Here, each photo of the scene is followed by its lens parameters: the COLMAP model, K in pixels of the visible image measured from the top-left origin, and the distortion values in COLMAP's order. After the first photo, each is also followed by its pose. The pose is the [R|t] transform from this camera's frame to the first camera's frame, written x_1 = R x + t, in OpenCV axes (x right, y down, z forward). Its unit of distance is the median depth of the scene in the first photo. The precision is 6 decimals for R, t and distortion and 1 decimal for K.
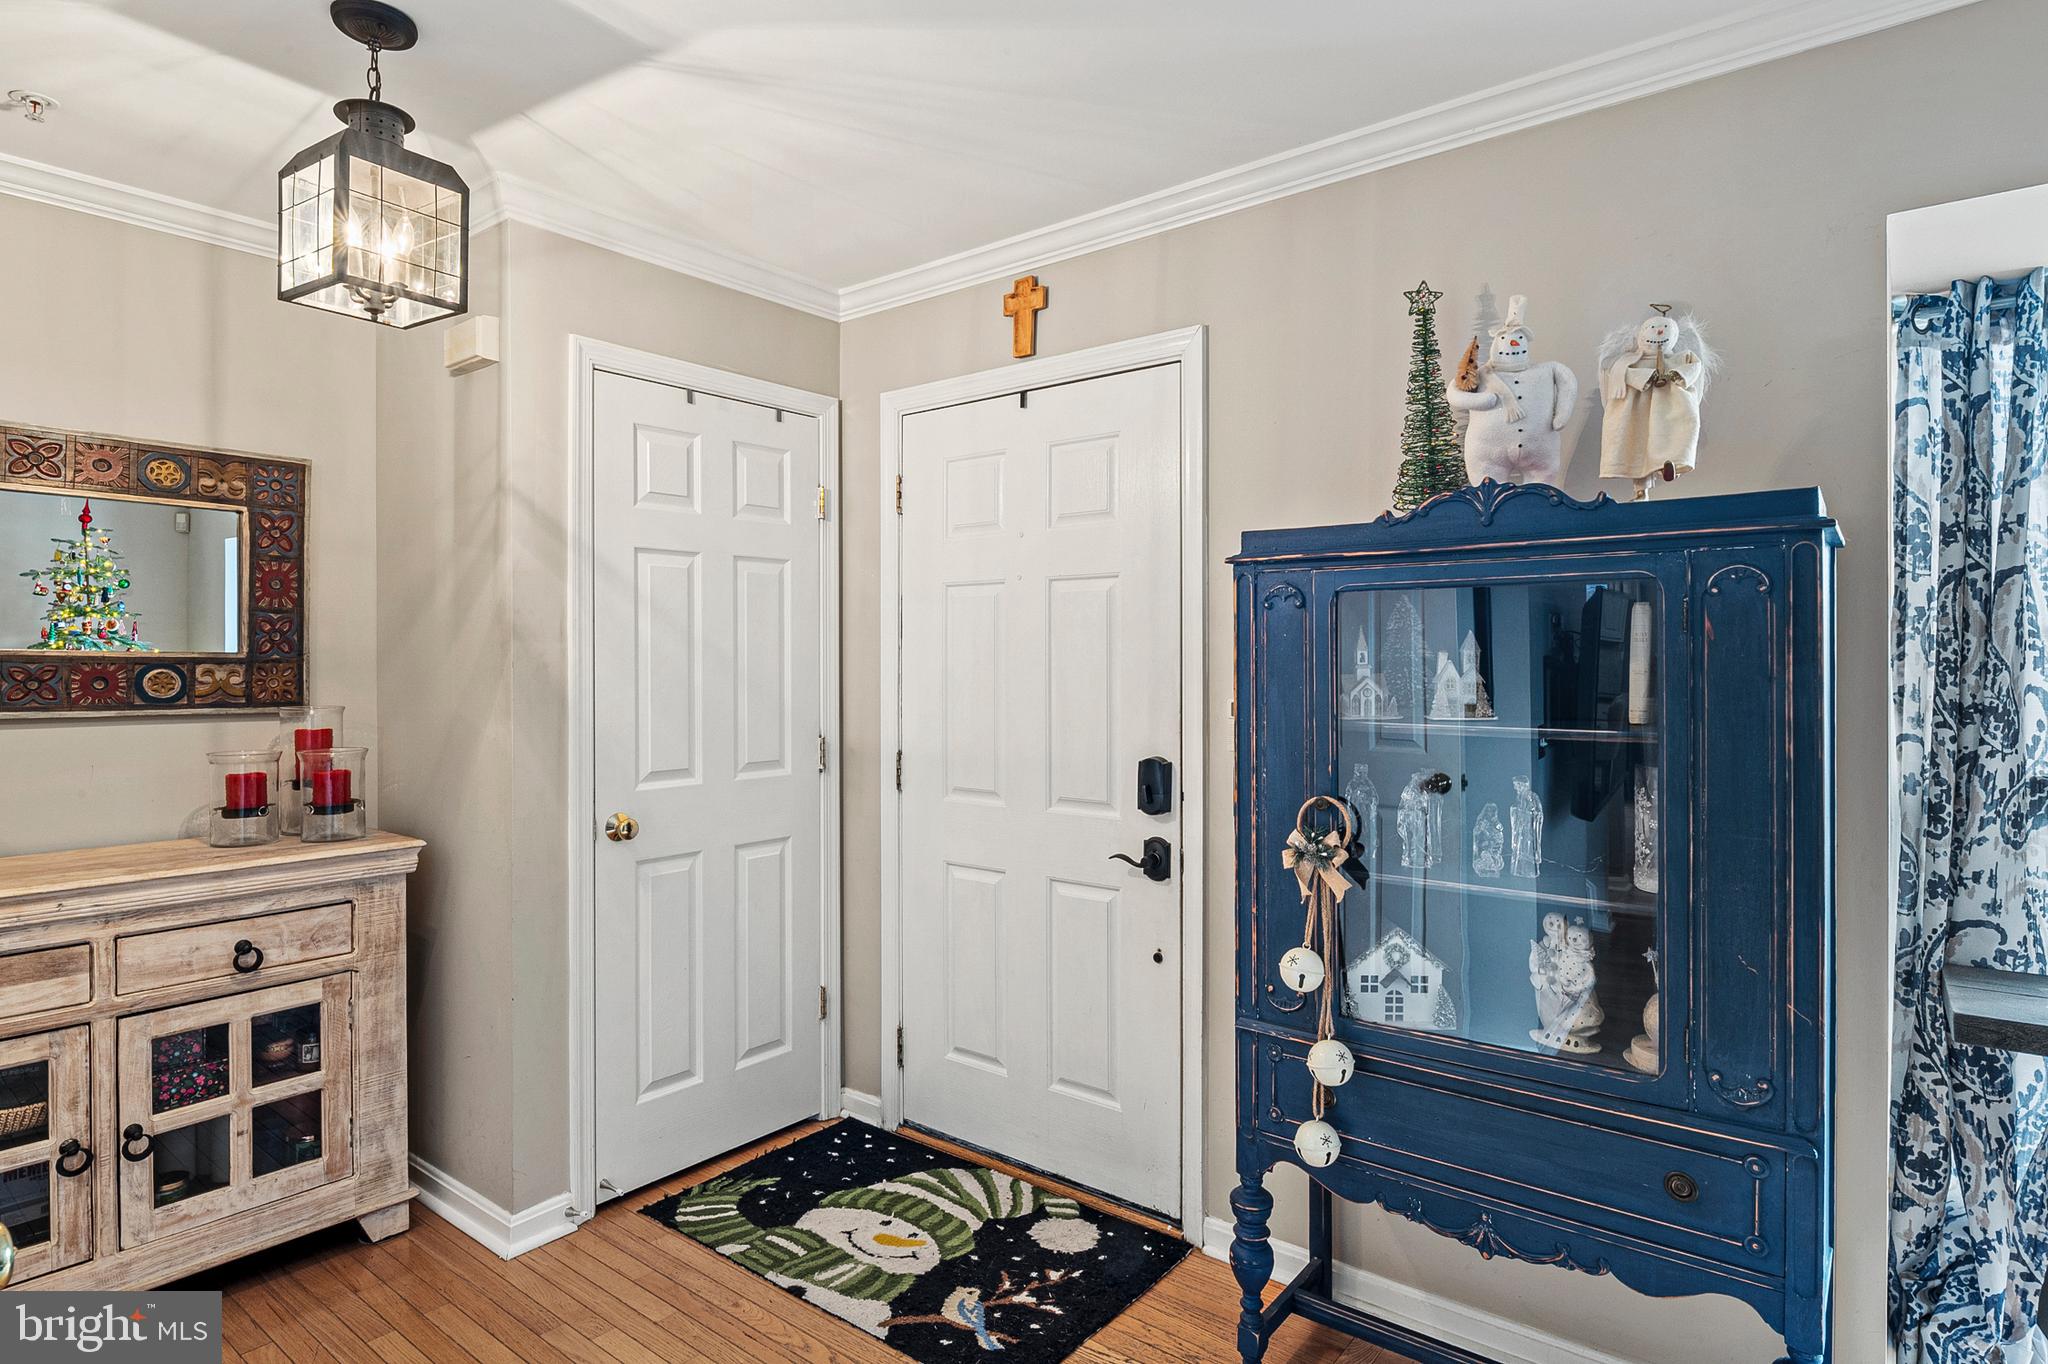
lens RADIAL K [[1109.8, 0, 1038.6], [0, 1109.8, 662.4], [0, 0, 1]] dist [-0.000185, -0.006754]
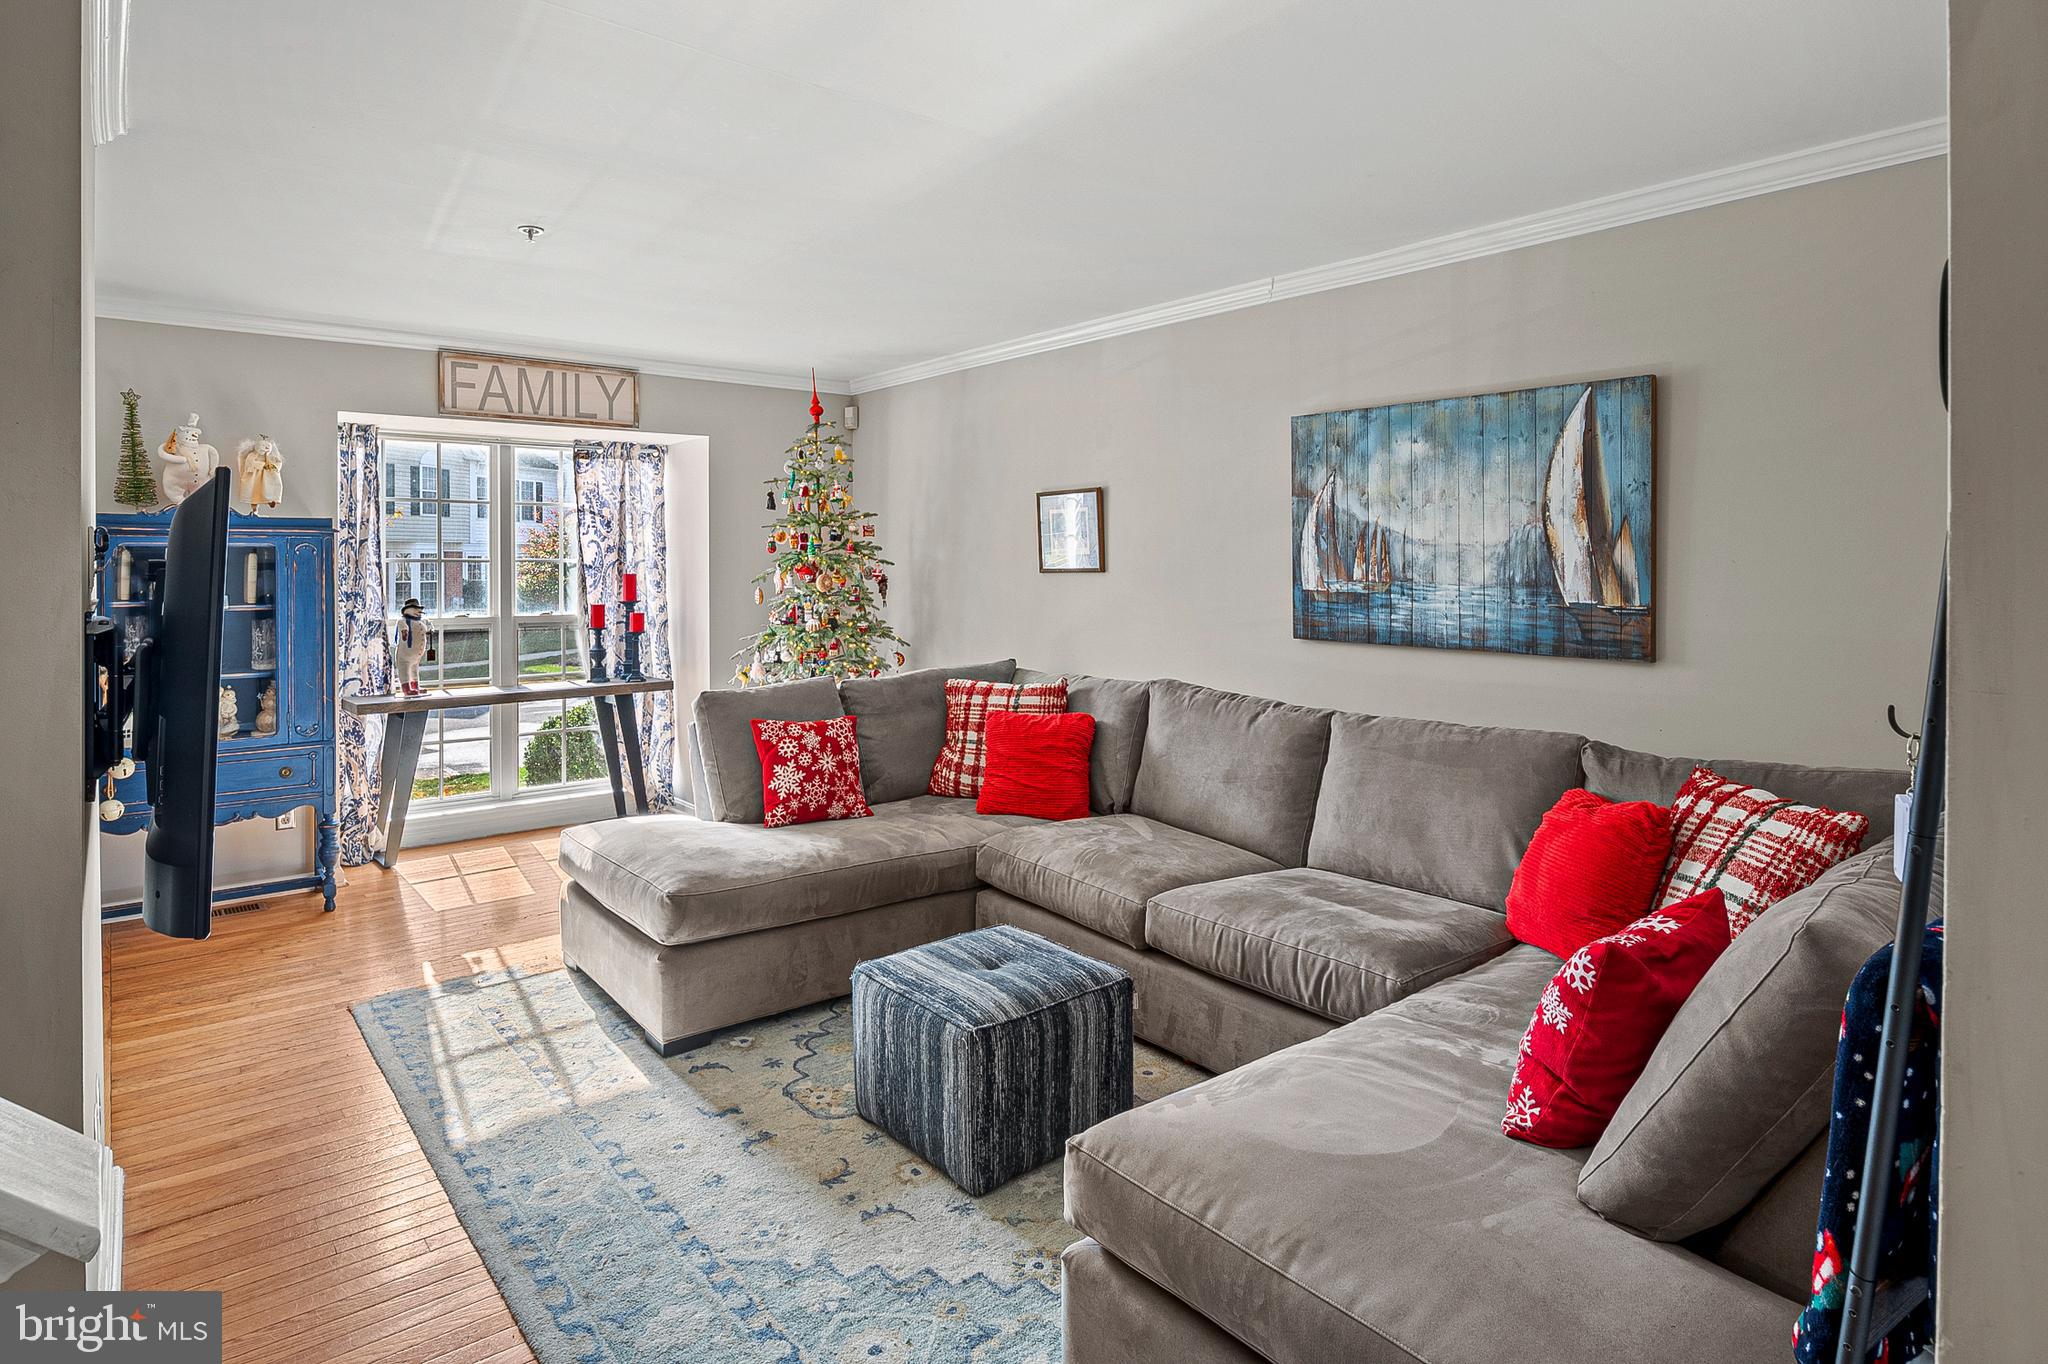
lens RADIAL K [[1109.8, 0, 1015.4], [0, 1109.8, 558.6], [0, 0, 1]] dist [-0.000185, -0.006754]
pose [[0.215912, 0.002633, 0.976409, -1.225636], [0.002544, 0.999991, -0.003259, -0.025528], [-0.976410, 0.003188, 0.215903, -0.967549]]
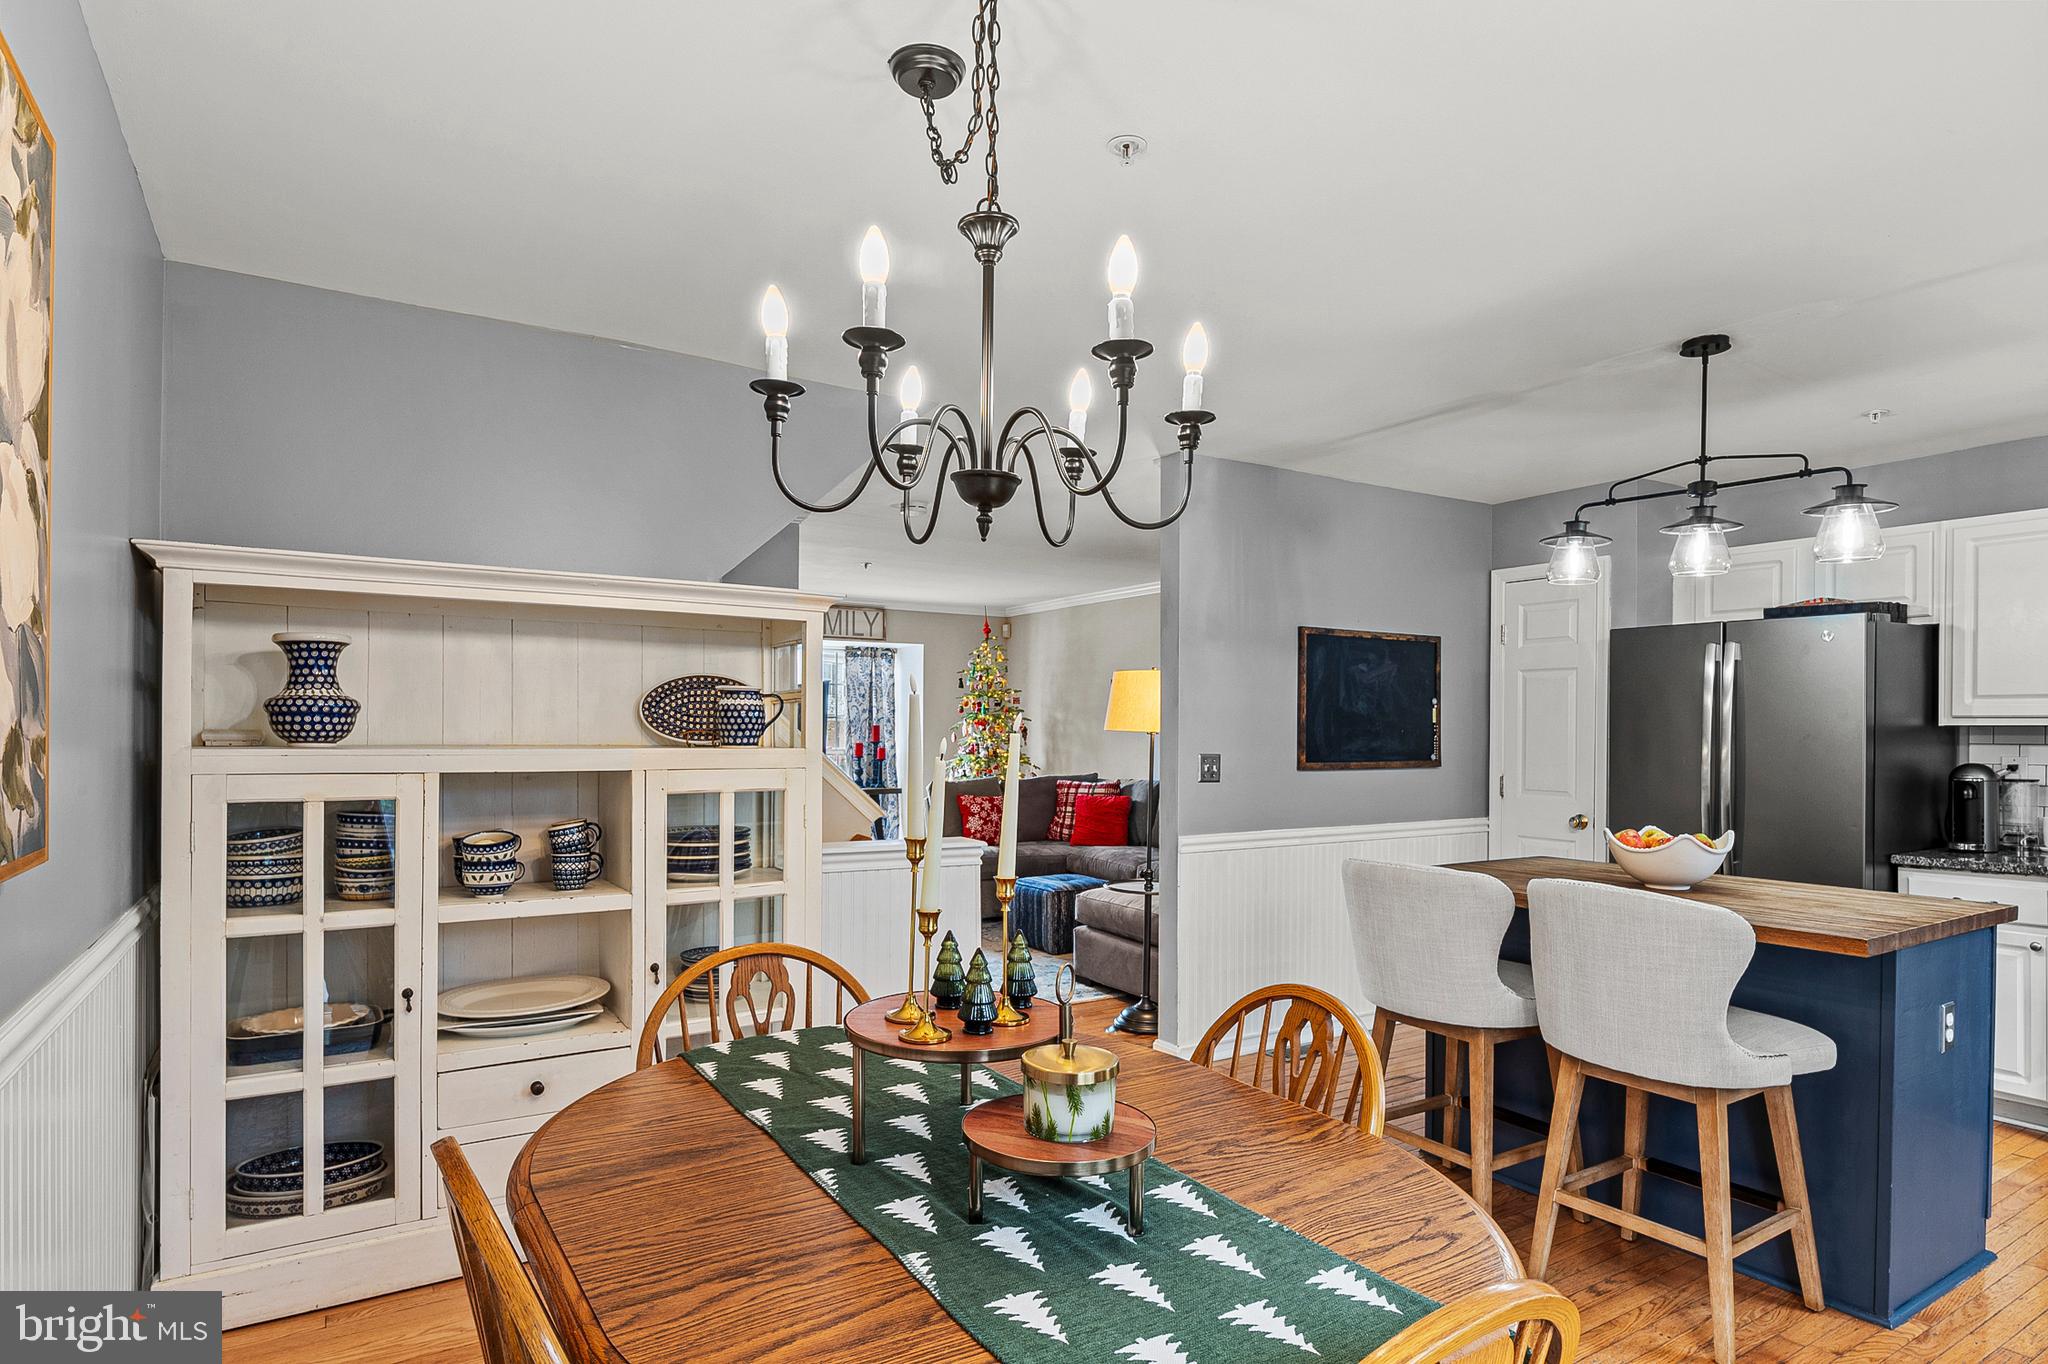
lens RADIAL K [[1109.8, 0, 1018.4], [0, 1109.8, 739.7], [0, 0, 1]] dist [-0.000185, -0.006754]
pose [[0.340459, -0.003208, 0.940254, -2.863464], [-0.007137, 0.999957, 0.005996, 0.027248], [-0.940232, -0.008752, 0.340421, -1.565810]]
